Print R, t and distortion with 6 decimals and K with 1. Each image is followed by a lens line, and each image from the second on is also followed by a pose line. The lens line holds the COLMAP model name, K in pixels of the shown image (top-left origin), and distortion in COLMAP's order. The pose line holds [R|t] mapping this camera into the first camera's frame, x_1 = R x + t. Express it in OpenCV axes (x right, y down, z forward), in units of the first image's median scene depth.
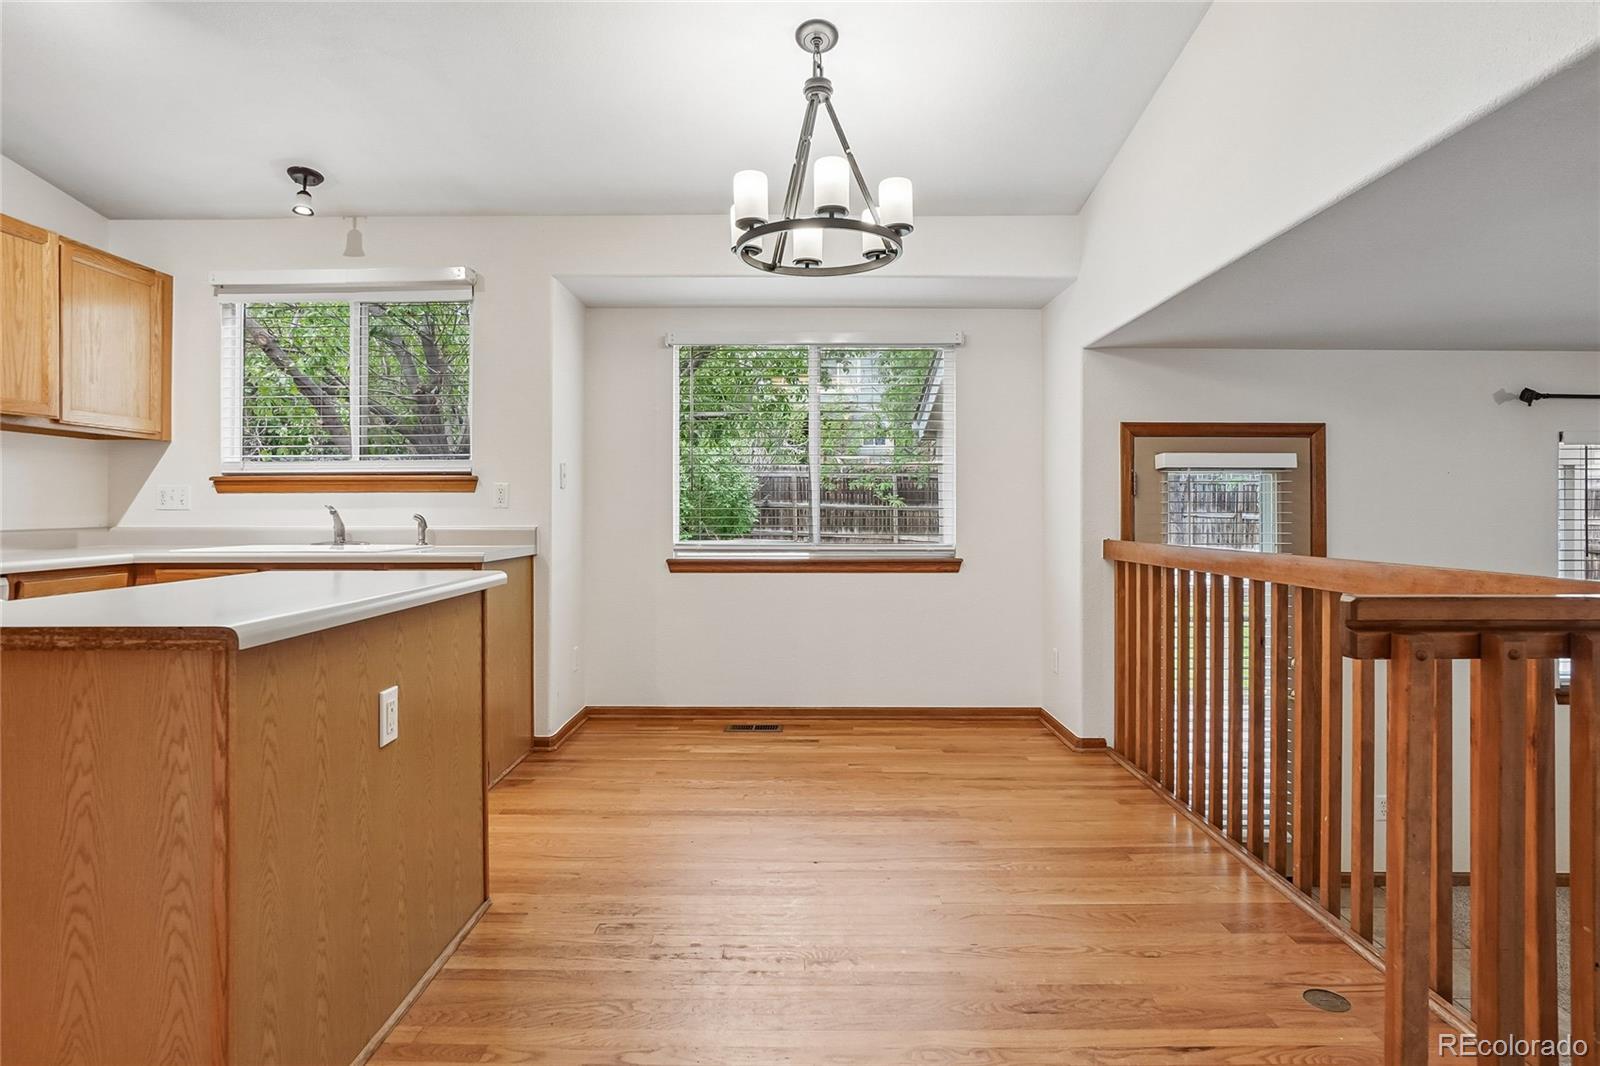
lens RADIAL K [[836.9, 0, 792.0], [0, 836.9, 529.8], [0, 0, 1]] dist [-0.024110, -0.000045]
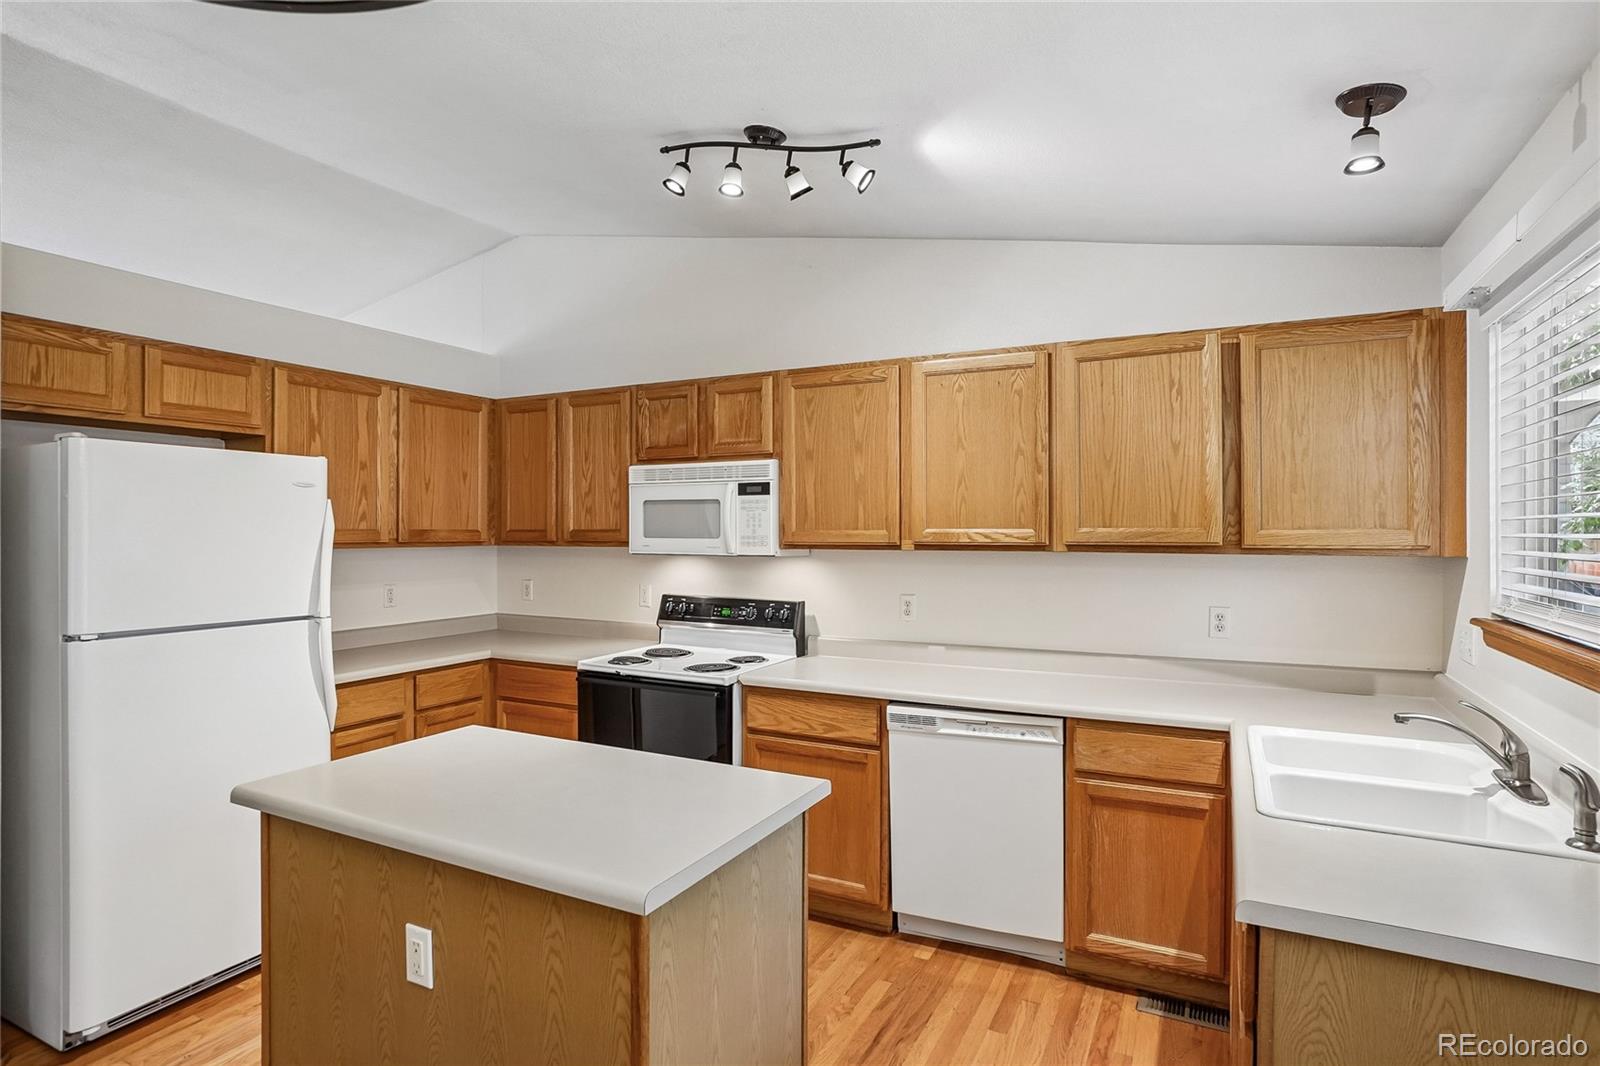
lens RADIAL K [[836.9, 0, 792.0], [0, 836.9, 529.8], [0, 0, 1]] dist [-0.024110, -0.000045]
pose [[-0.455468, -0.002484, -0.890249, 0.074847], [-0.022369, 0.999712, 0.008655, -0.136881], [0.889971, 0.023856, -0.455392, 0.912788]]
